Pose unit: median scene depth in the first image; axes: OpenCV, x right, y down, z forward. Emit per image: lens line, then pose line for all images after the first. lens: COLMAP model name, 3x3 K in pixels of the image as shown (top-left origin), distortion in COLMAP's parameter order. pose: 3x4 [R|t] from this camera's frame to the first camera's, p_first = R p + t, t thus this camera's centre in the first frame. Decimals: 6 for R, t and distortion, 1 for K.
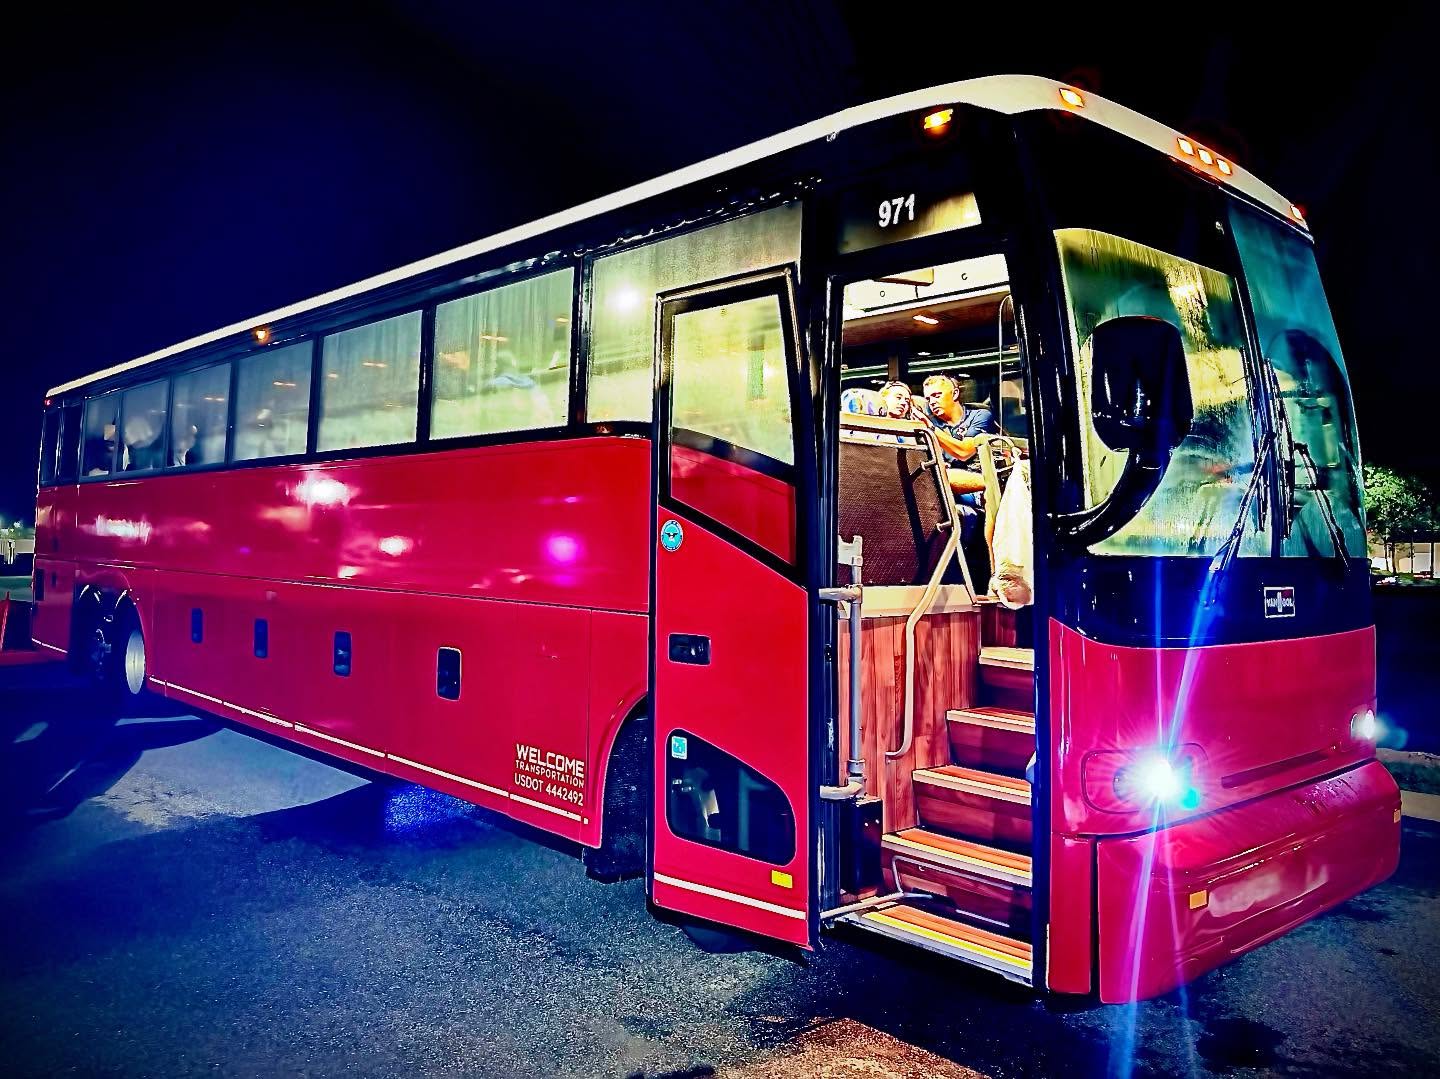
lens RADIAL K [[1117.3, 0, 684.6], [0, 1117.3, 472.8], [0, 0, 1]] dist [0.054170, -0.005580]
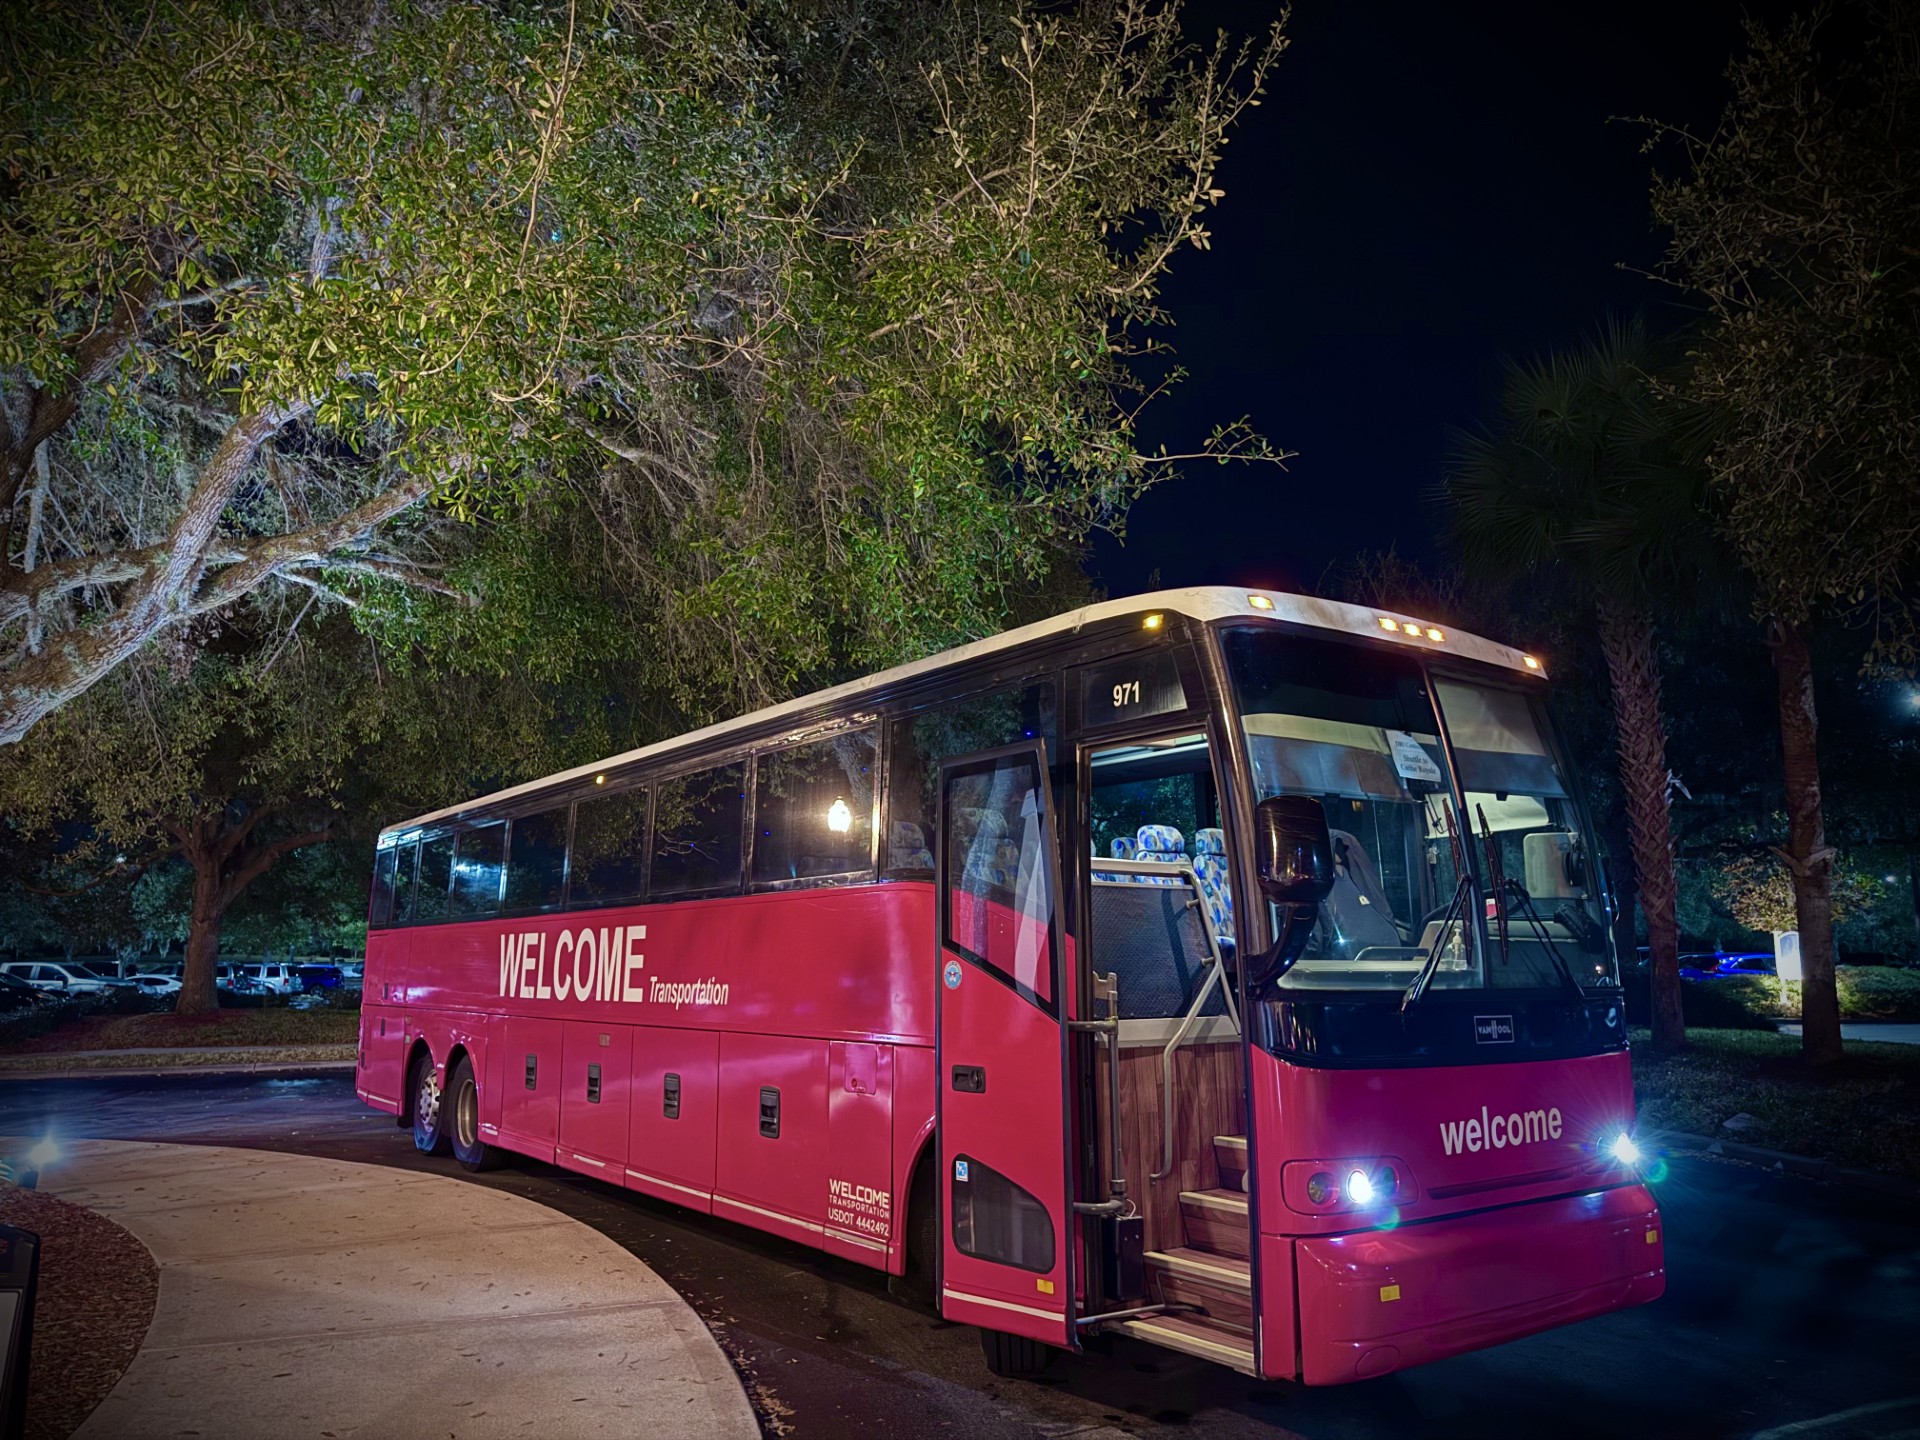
lens RADIAL K [[1349.3, 0, 960.0], [0, 1349.3, 720.0], [0, 0, 1]] dist [0.179835, -0.353348]
pose [[0.995621, -0.035794, -0.086363, 0.124965], [0.025526, 0.992781, -0.117196, -0.039036], [0.089934, 0.114478, 0.989347, -0.392241]]
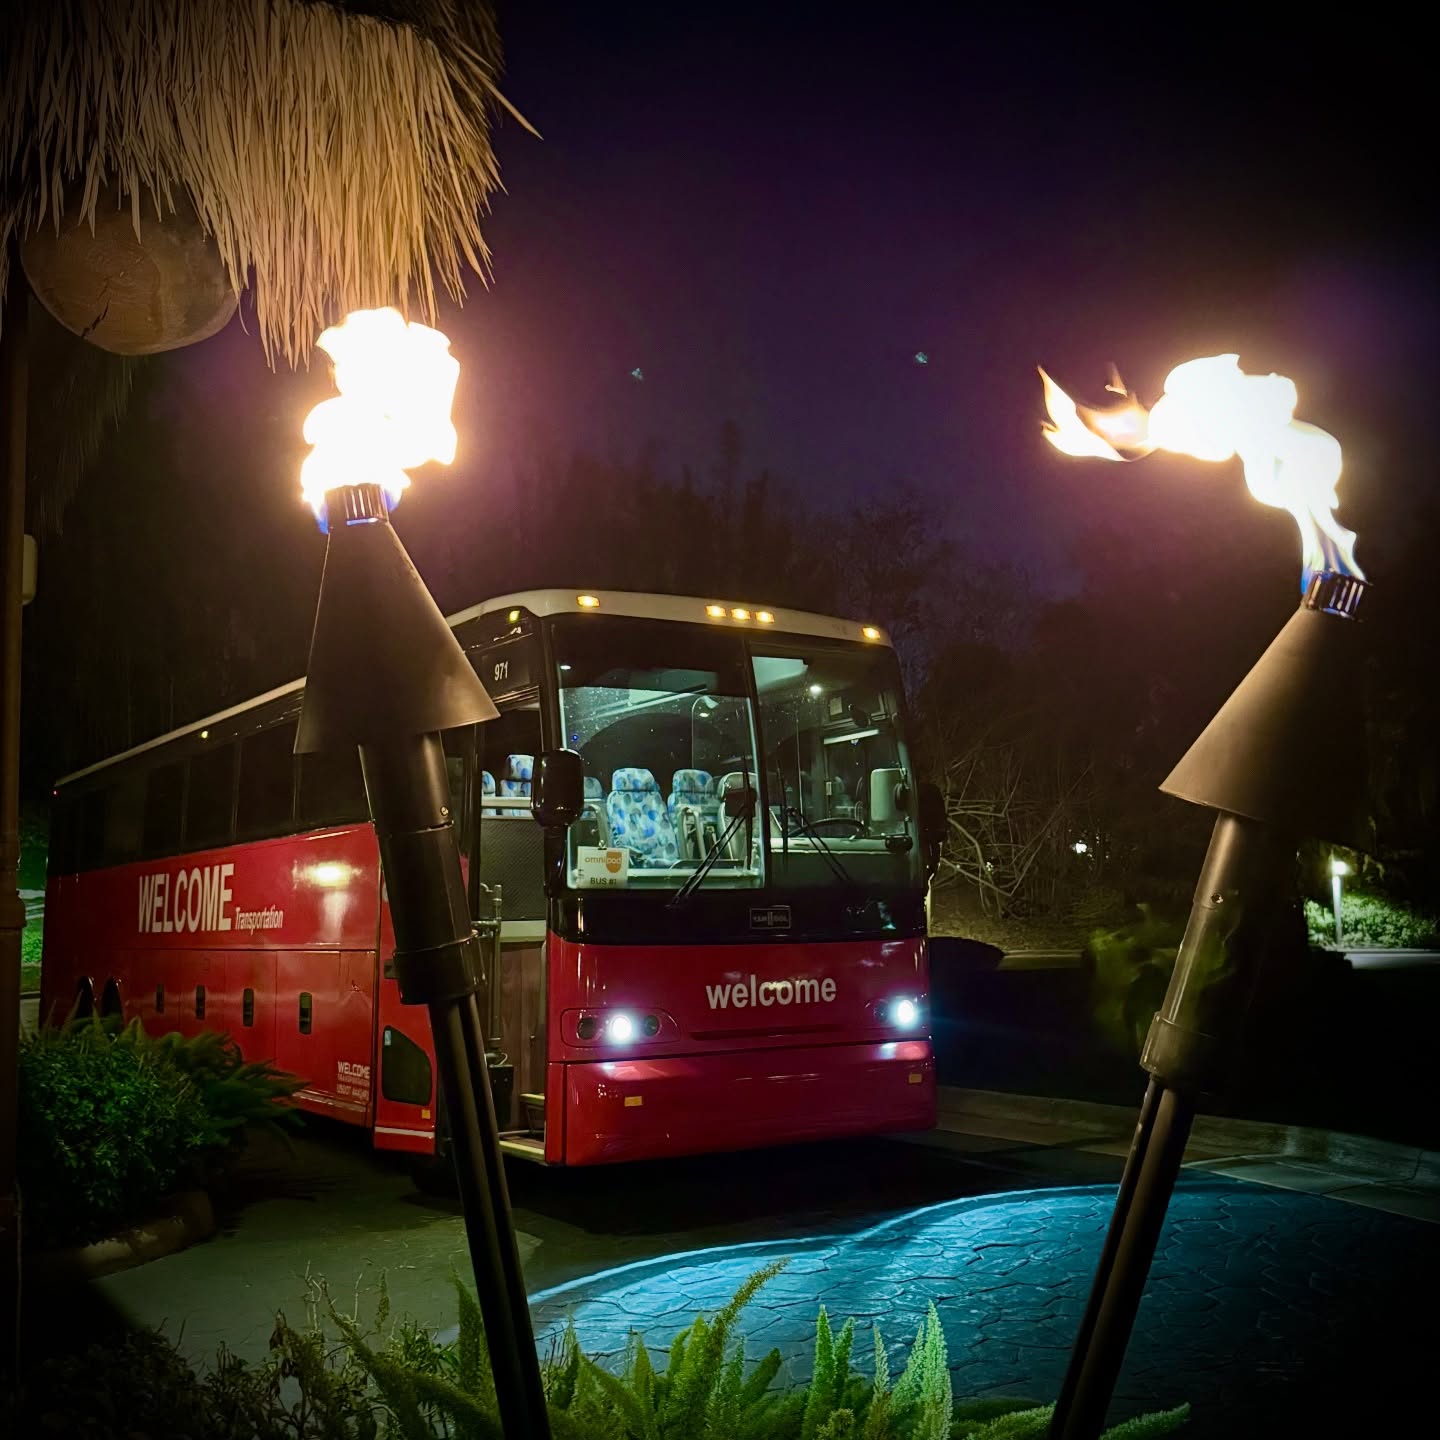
lens RADIAL K [[1546.4, 0, 759.4], [0, 1546.4, 684.9], [0, 0, 1]] dist [0.141310, -0.307483]
pose [[0.992021, -0.052902, -0.114441, 0.717932], [0.042573, 0.994951, -0.090890, -0.005198], [0.118671, 0.085292, 0.989264, -0.973534]]
